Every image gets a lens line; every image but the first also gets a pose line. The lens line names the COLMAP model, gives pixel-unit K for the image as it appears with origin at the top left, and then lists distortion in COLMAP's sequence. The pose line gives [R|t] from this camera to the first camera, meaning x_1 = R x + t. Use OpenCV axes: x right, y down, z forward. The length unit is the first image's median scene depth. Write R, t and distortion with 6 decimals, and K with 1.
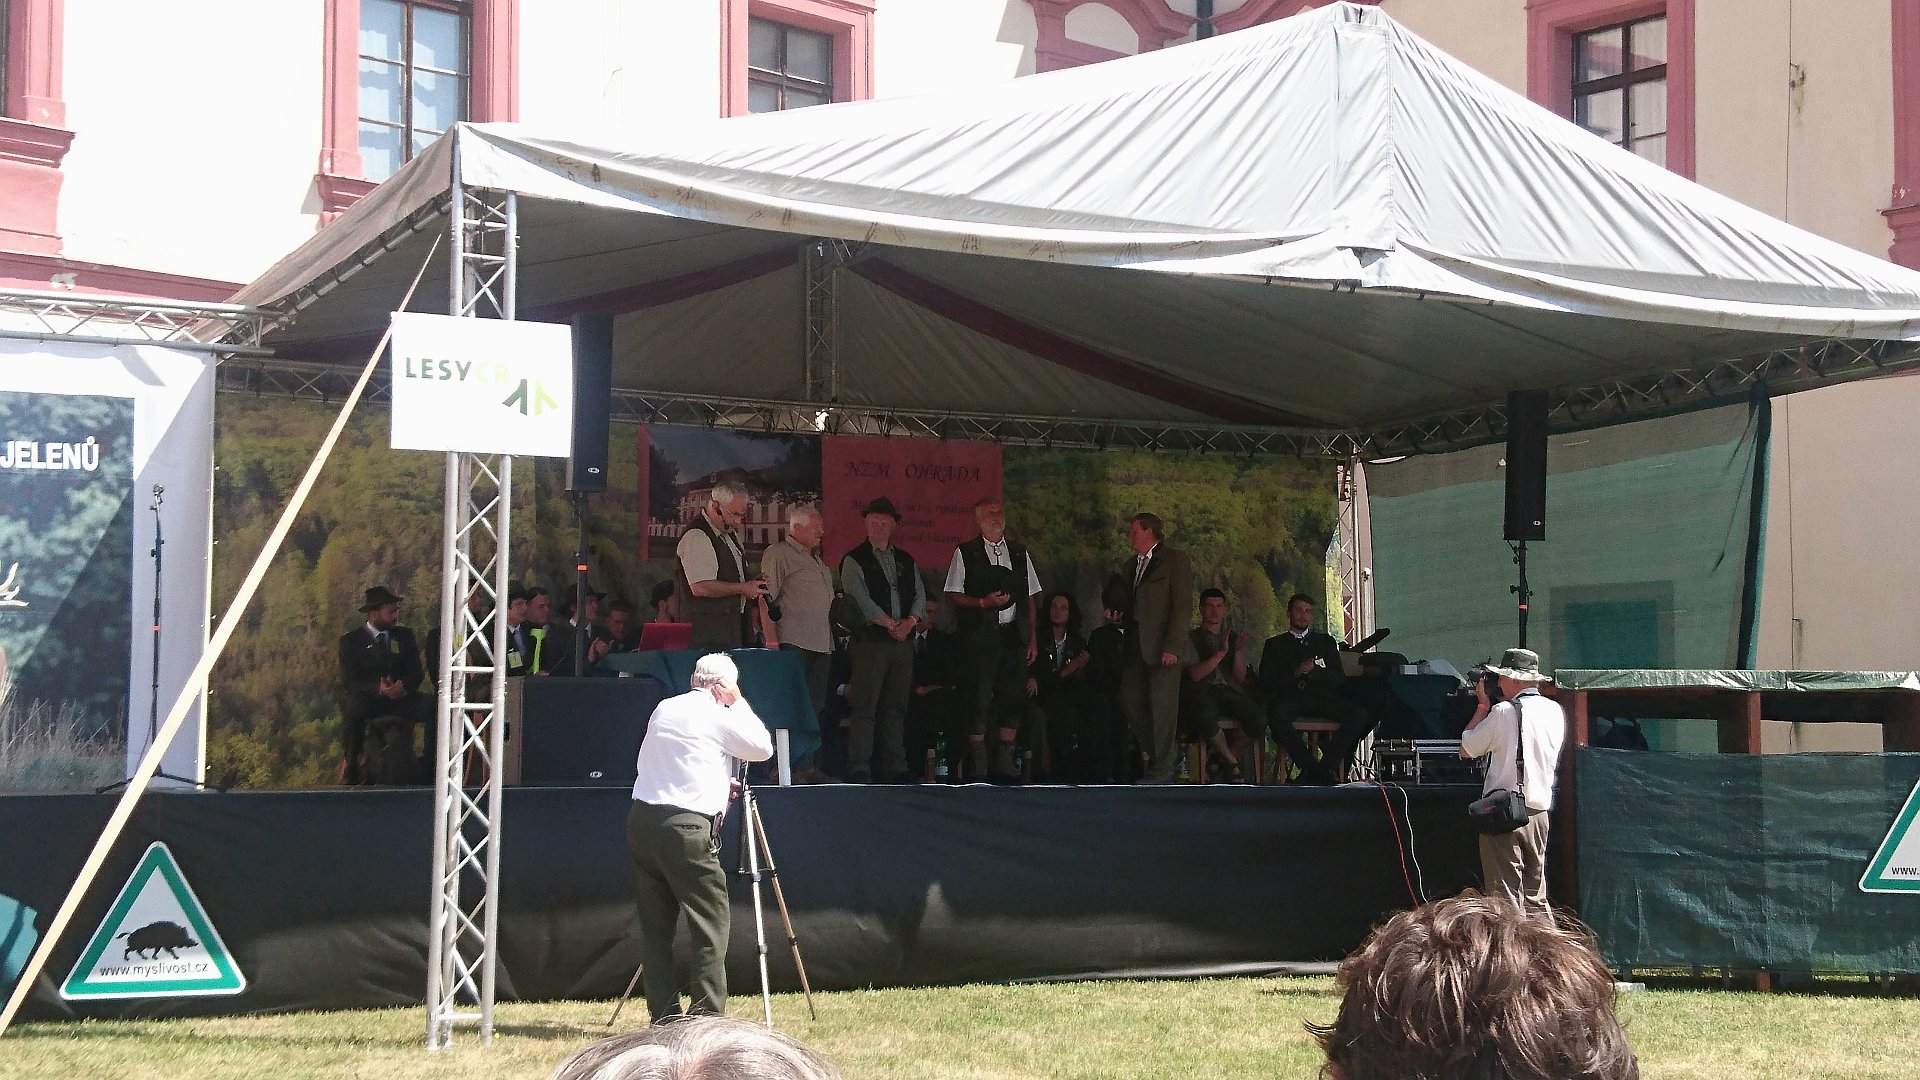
lens RADIAL K [[2522.9, 0, 941.5], [0, 2522.9, 569.8], [0, 0, 1]] dist [0.099884, 0.000000]
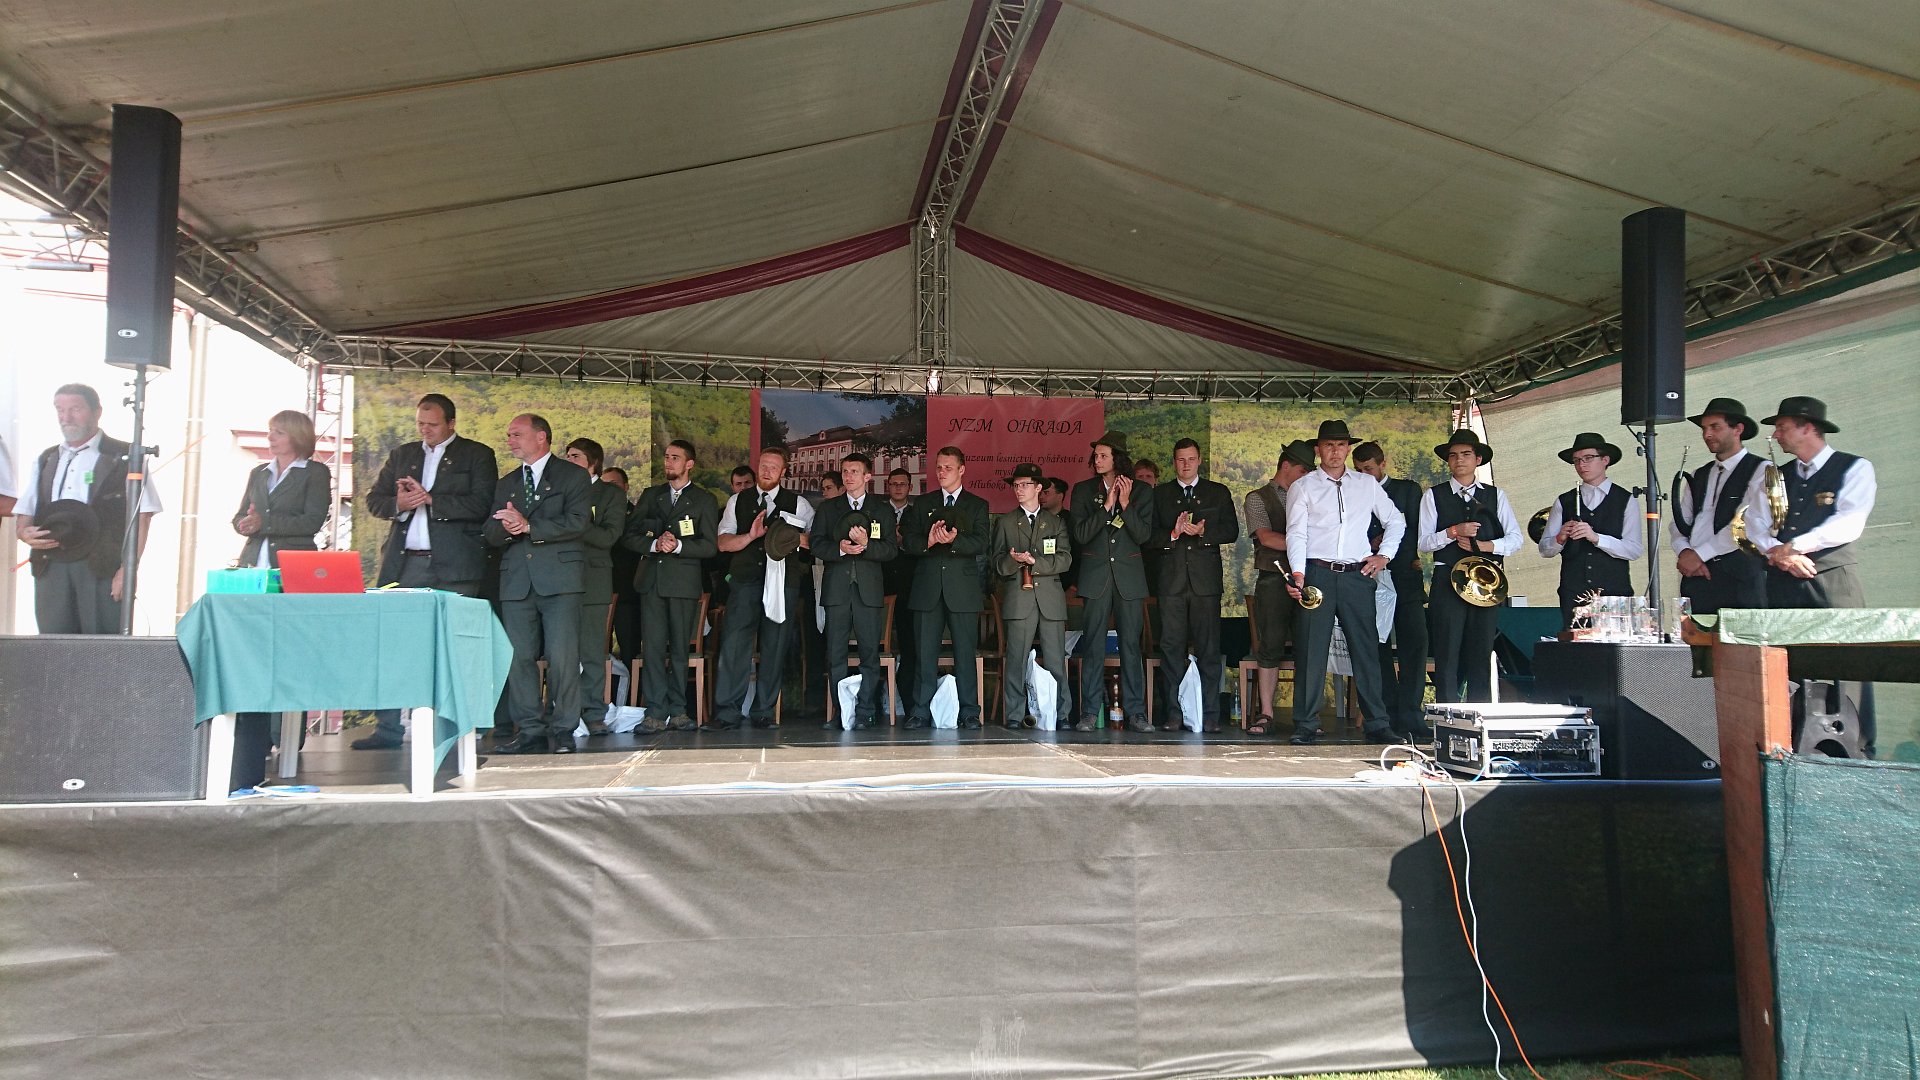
lens RADIAL K [[1172.5, 0, 944.0], [0, 1172.5, 546.6], [0, 0, 1]] dist [0.062153, -0.046670]
pose [[0.950695, -0.021805, -0.309359, 0.114358], [0.020402, 0.999762, -0.007770, 0.016970], [0.309454, 0.001075, 0.950914, 0.495405]]
